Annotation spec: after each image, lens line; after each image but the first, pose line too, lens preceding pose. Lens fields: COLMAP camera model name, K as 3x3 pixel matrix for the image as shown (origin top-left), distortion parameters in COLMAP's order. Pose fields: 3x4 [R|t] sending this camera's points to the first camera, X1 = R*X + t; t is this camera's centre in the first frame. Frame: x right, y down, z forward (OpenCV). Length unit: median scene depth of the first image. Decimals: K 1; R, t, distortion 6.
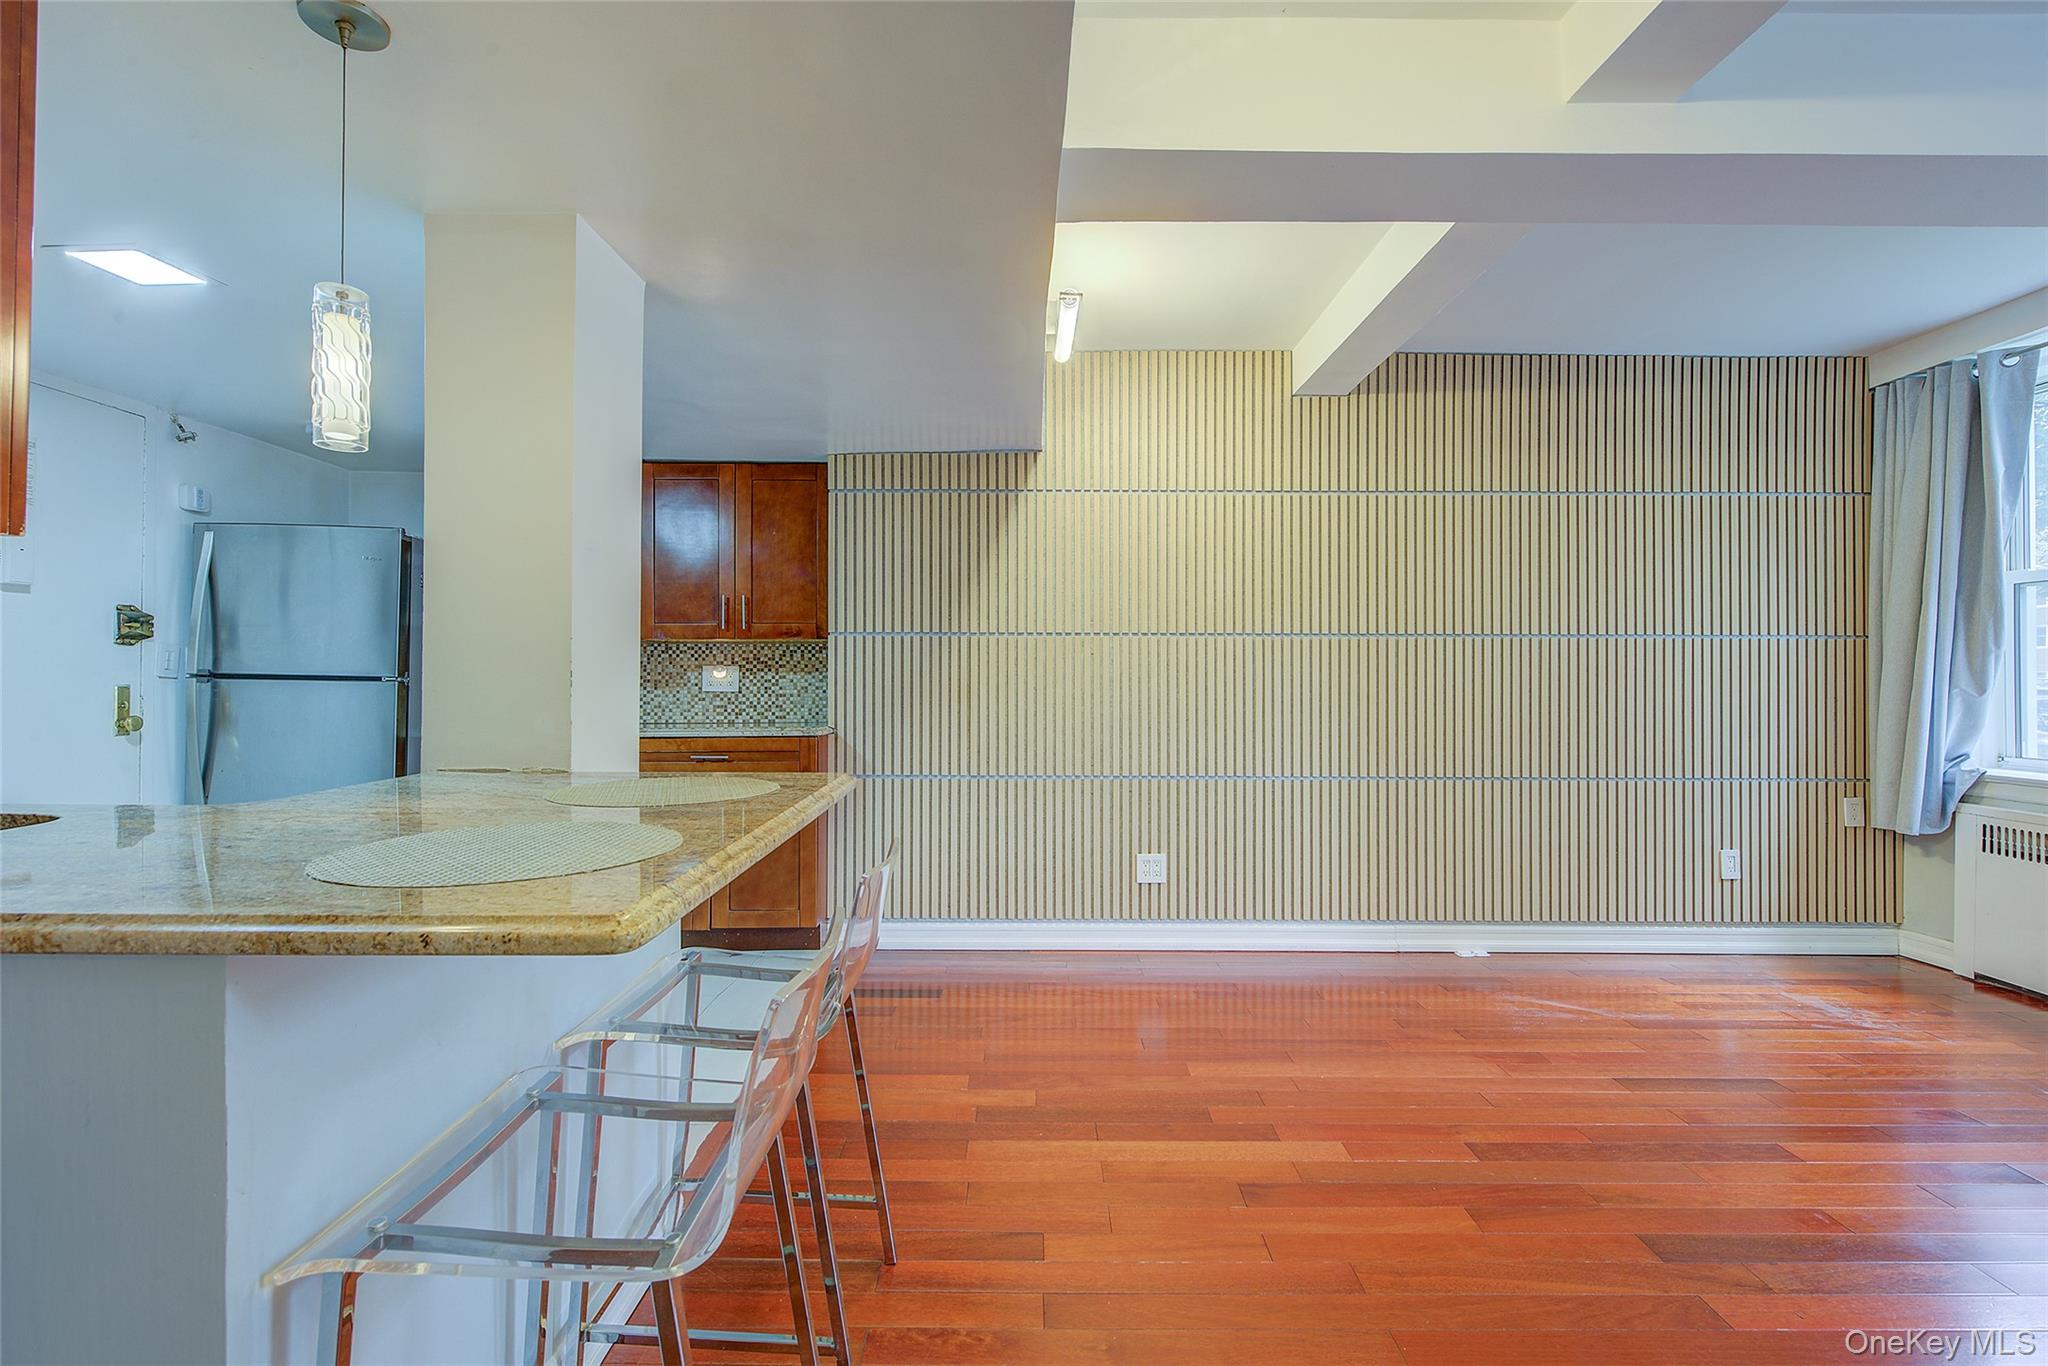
lens RADIAL K [[891.7, 0, 1021.1], [0, 891.7, 682.8], [0, 0, 1]] dist [-0.000233, -0.001082]
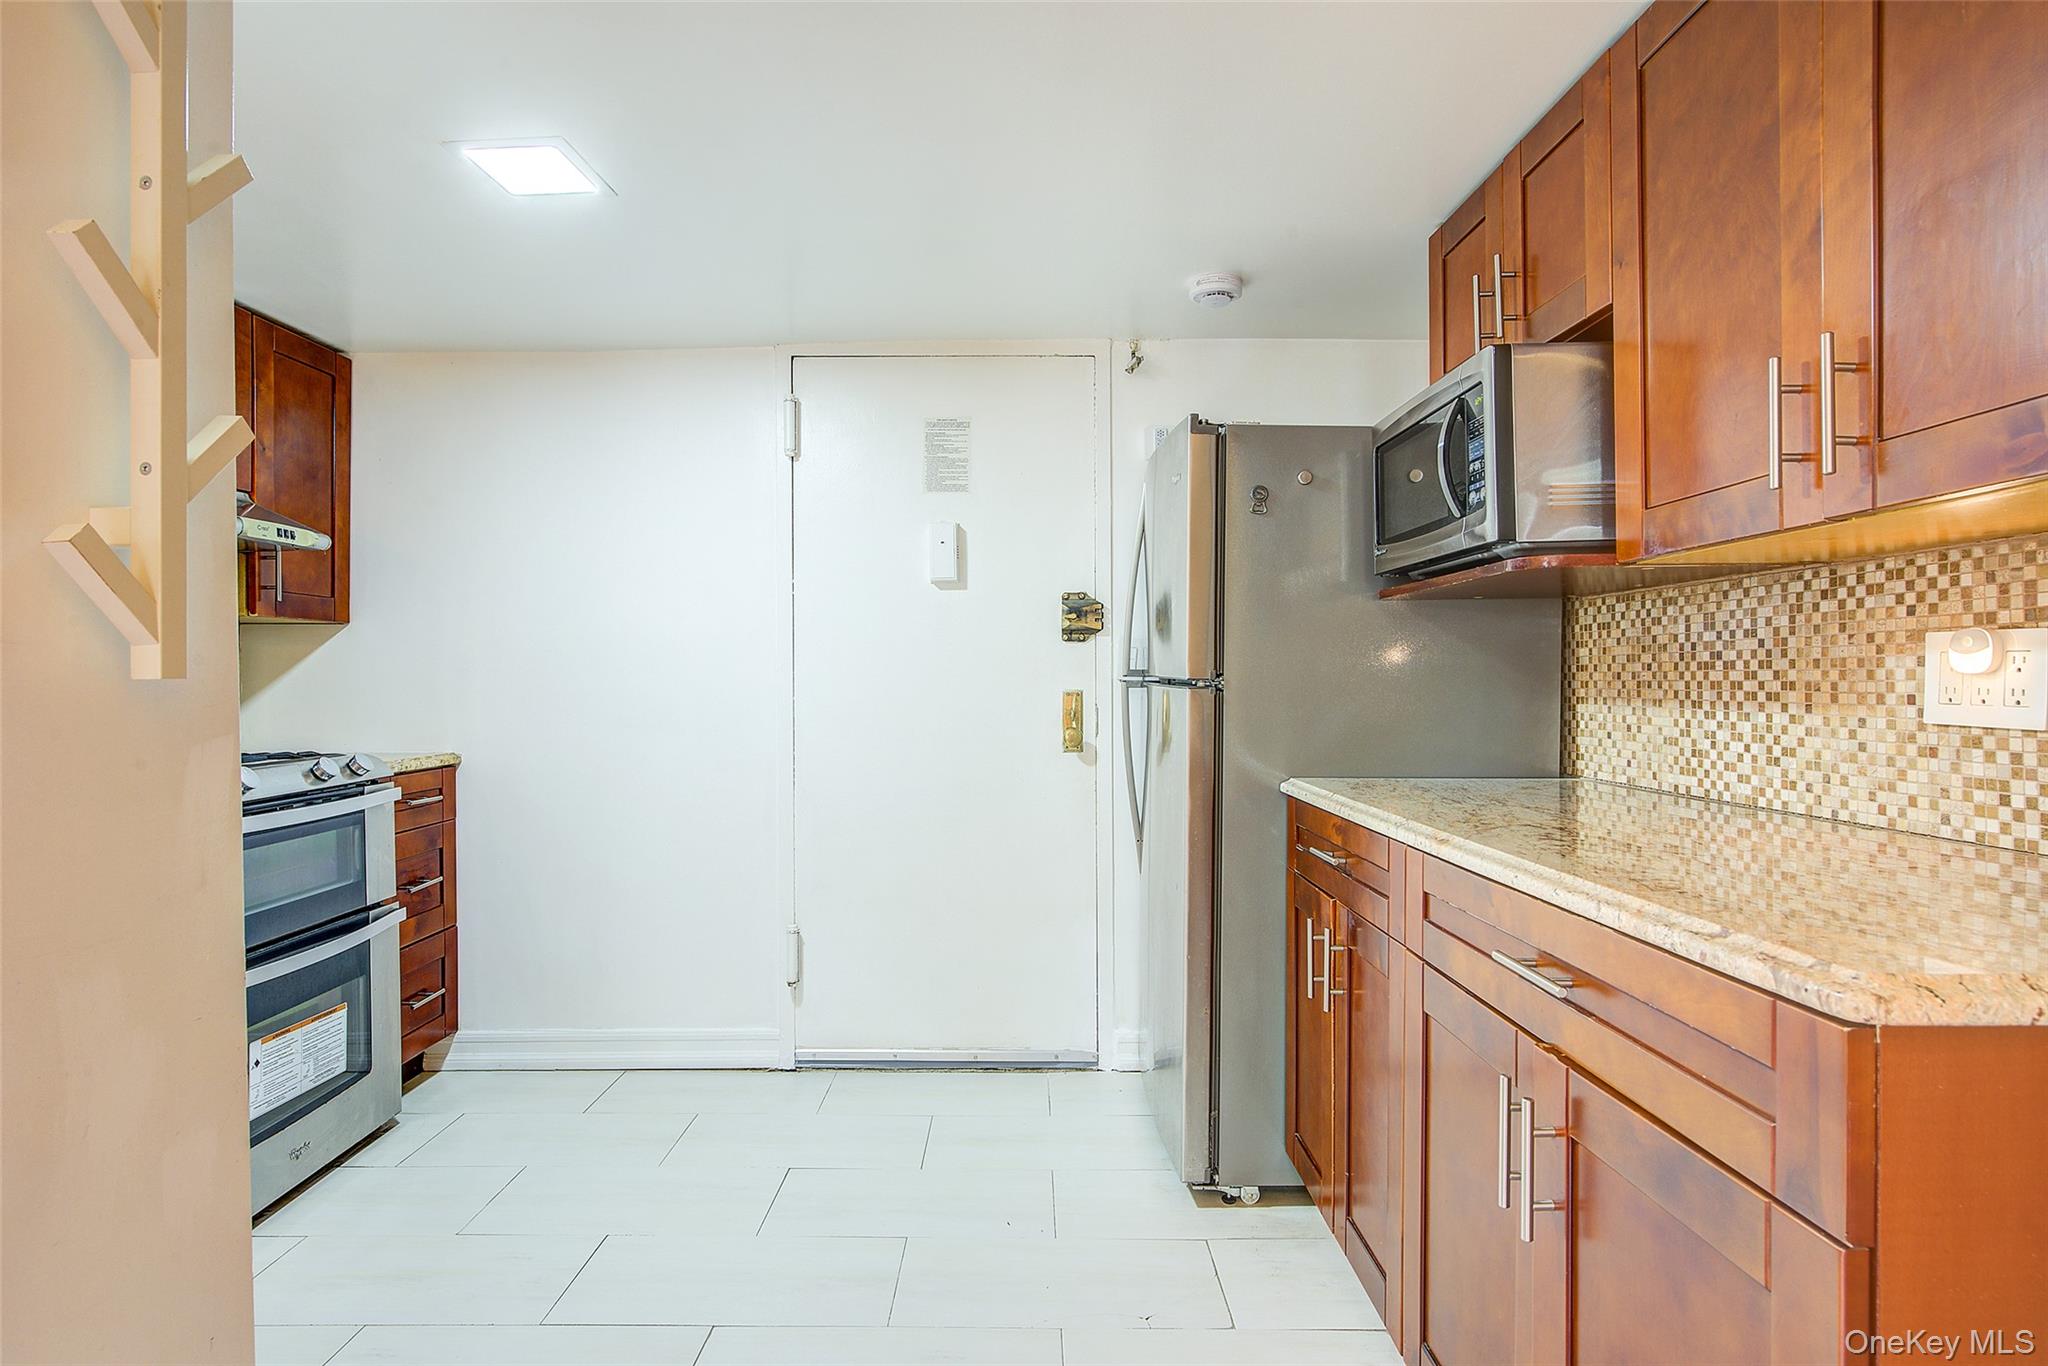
lens RADIAL K [[1068.3, 0, 1034.9], [0, 1068.3, 681.0], [0, 0, 1]] dist [0.001353, -0.001412]
pose [[-0.002755, -0.000449, -0.999996, -0.025467], [0.003978, 0.999992, -0.000460, -0.005825], [0.999988, -0.003979, -0.002753, 0.886269]]
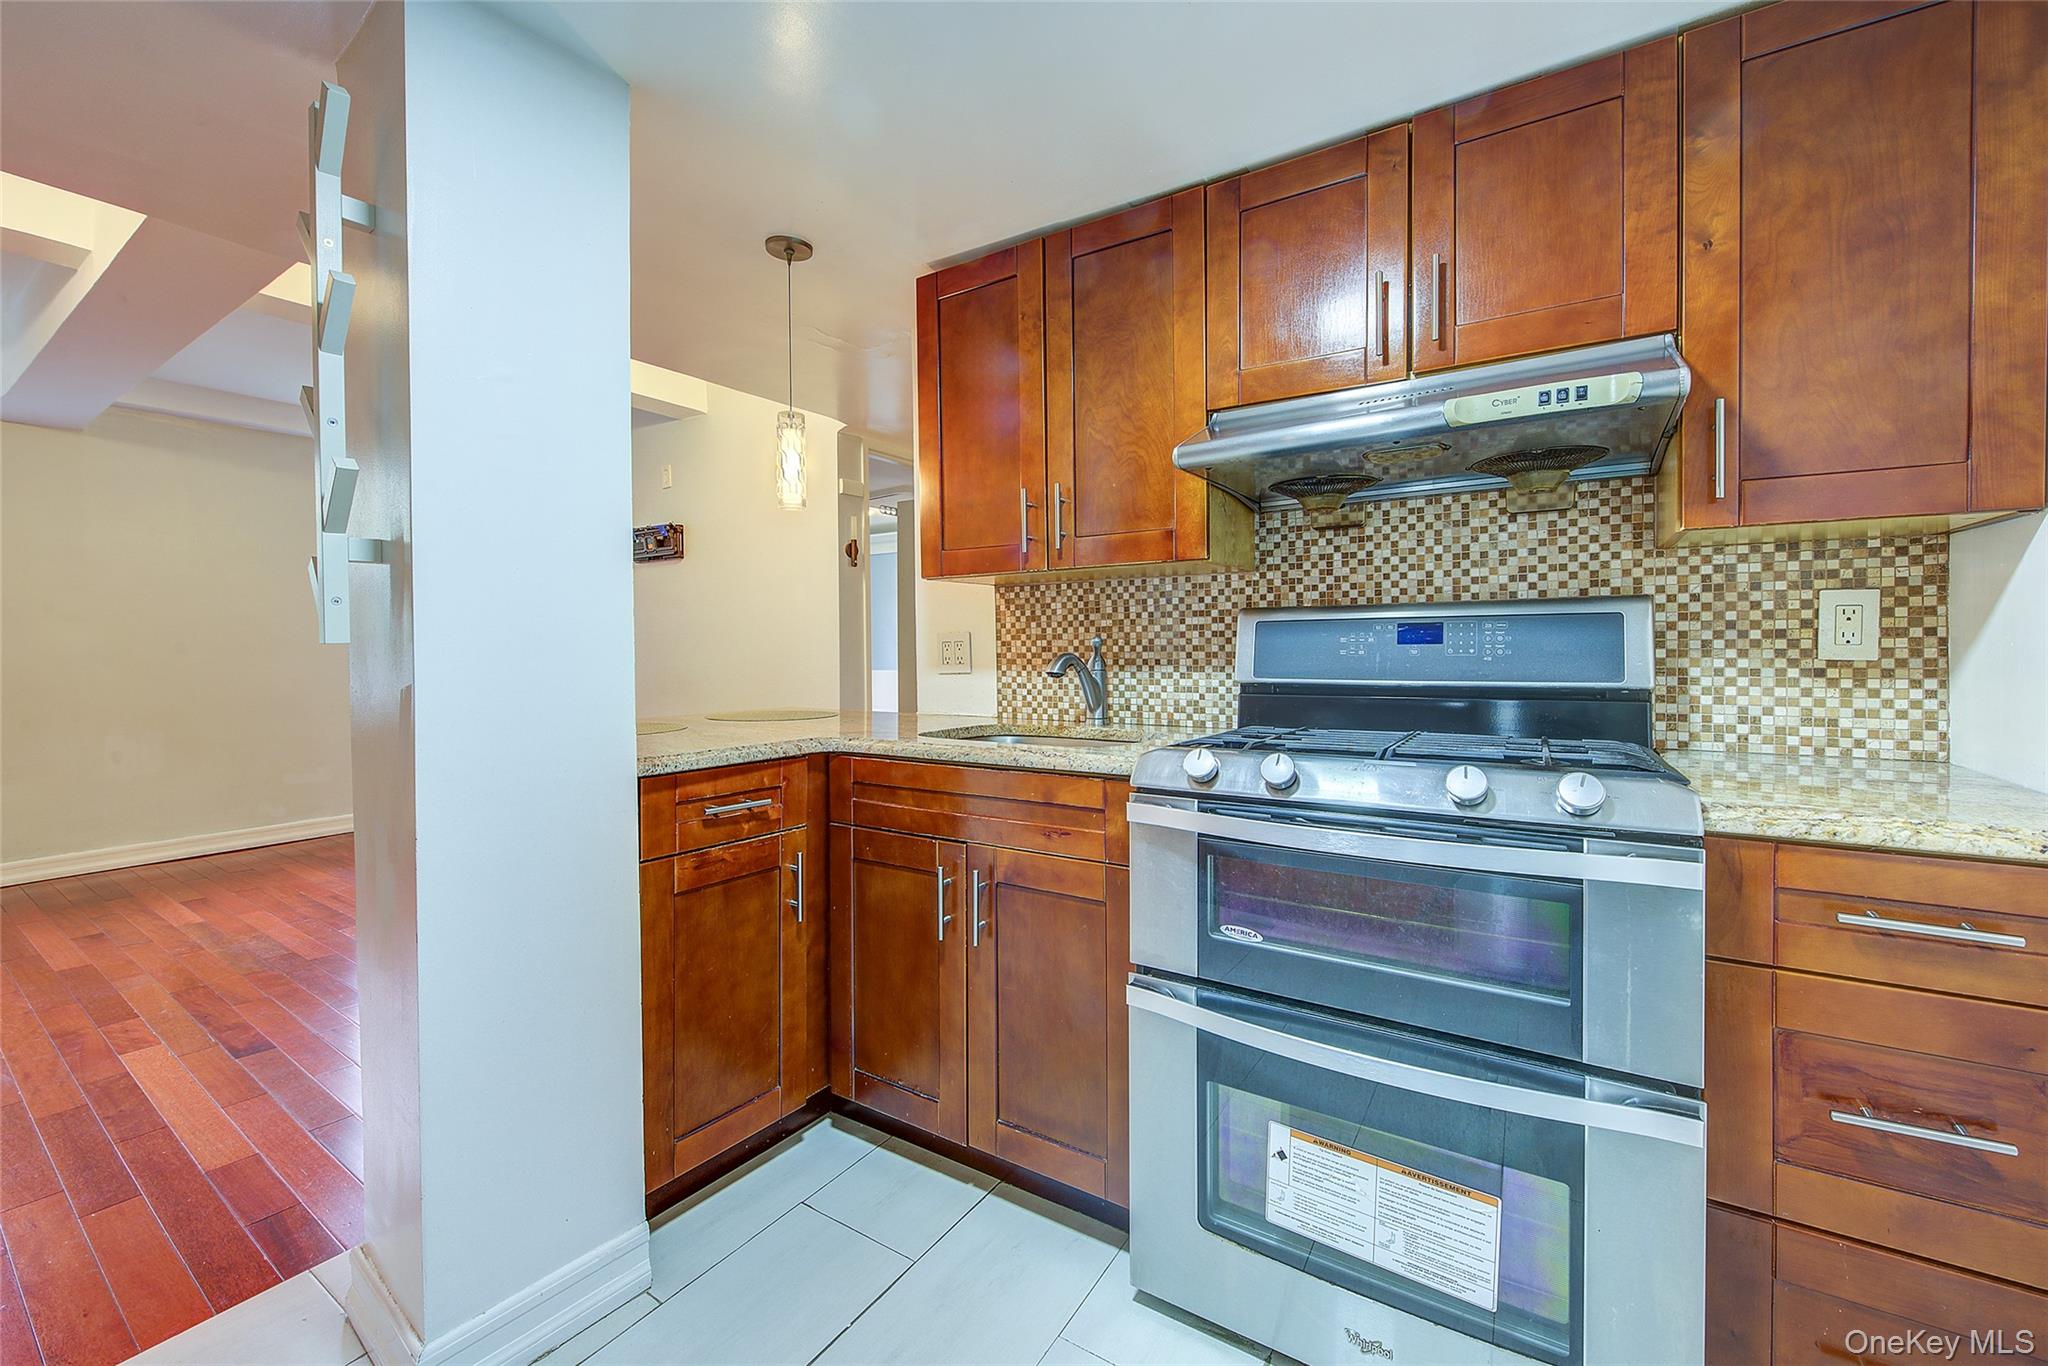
lens RADIAL K [[820.5, 0, 1038.0], [0, 820.5, 656.1], [0, 0, 1]] dist [0.002585, -0.003815]
pose [[-0.838017, -0.007276, 0.545596, -0.770327], [0.004275, 0.999793, 0.019898, -0.008265], [-0.545627, 0.019007, -0.837812, 0.777962]]
